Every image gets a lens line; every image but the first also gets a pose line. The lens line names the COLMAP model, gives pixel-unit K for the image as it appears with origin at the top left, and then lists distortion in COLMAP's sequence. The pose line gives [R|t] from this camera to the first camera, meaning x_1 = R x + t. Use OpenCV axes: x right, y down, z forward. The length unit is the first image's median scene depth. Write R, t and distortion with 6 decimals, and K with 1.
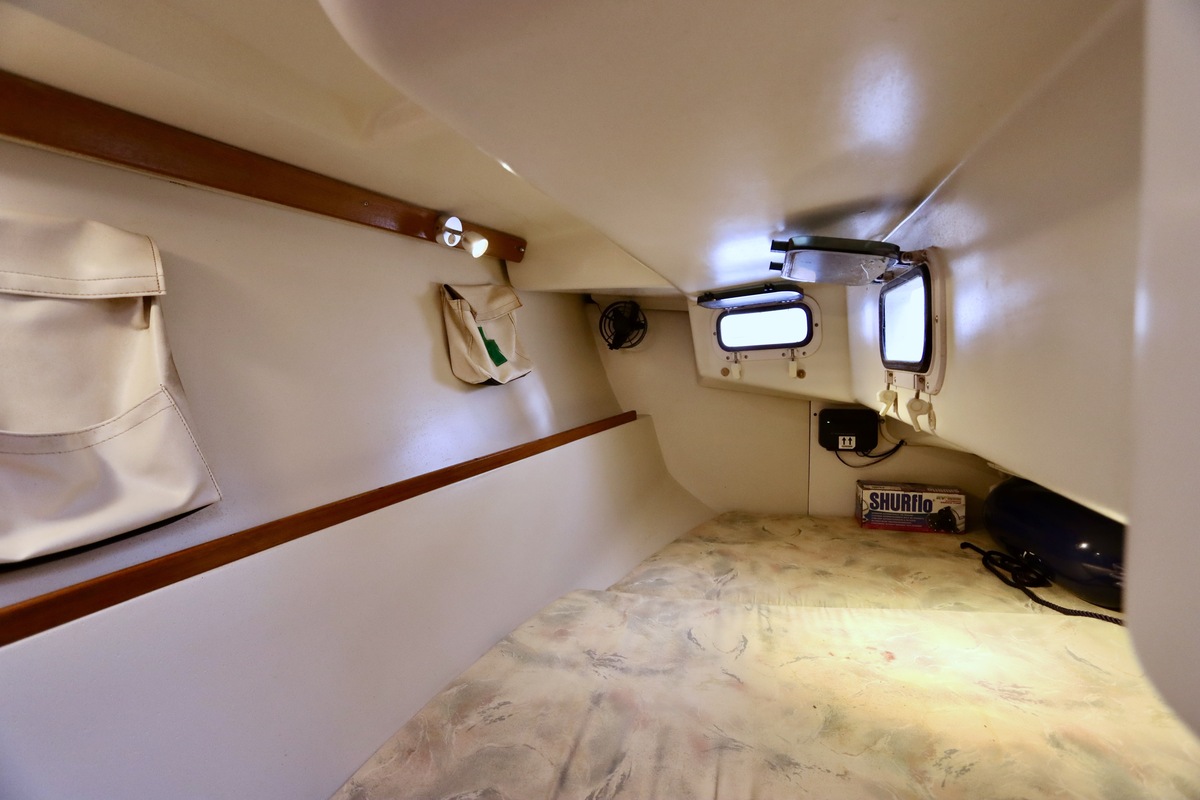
lens RADIAL K [[585.1, 0, 601.8], [0, 585.1, 396.1], [0, 0, 1]] dist [-0.021805, 0.004556]
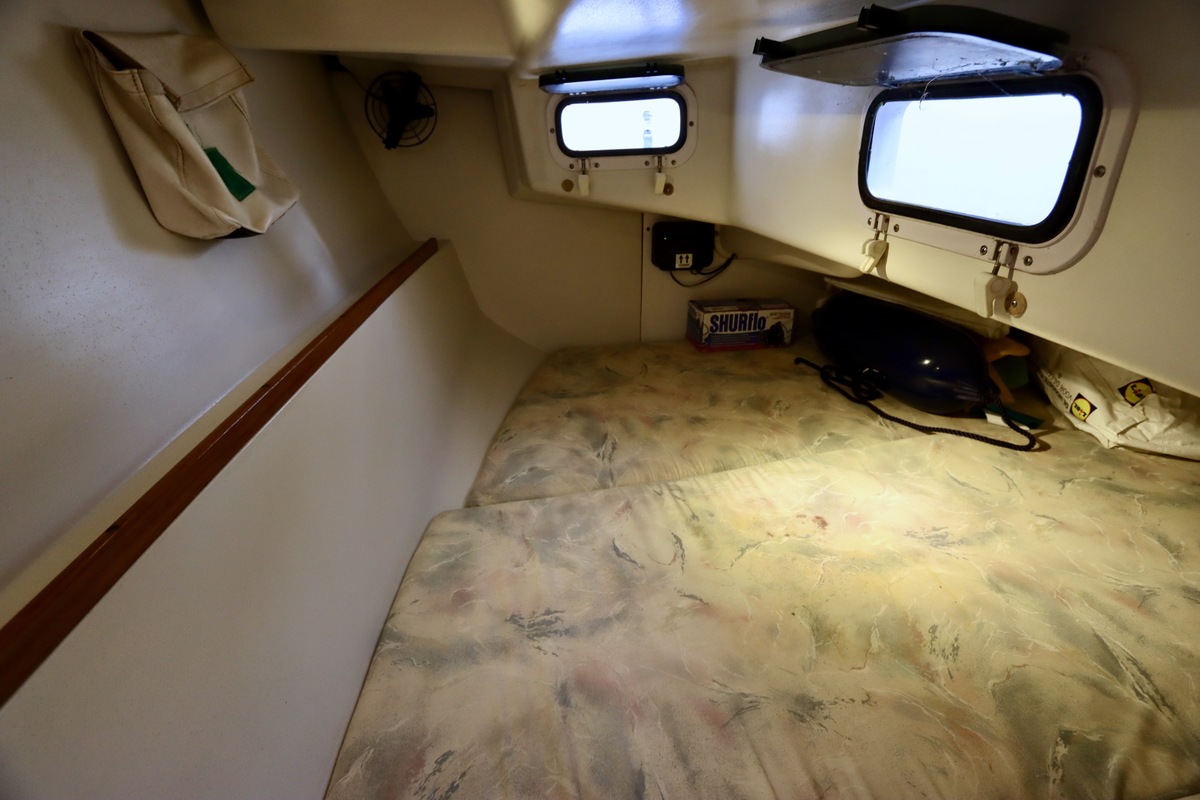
lens RADIAL K [[585.1, 0, 601.7], [0, 585.1, 394.9], [0, 0, 1]] dist [-0.021805, 0.004556]
pose [[0.890657, -0.180770, 0.417195, -0.144556], [0.019697, 0.932046, 0.361803, -0.077138], [-0.454248, -0.314025, 0.833695, 0.330889]]
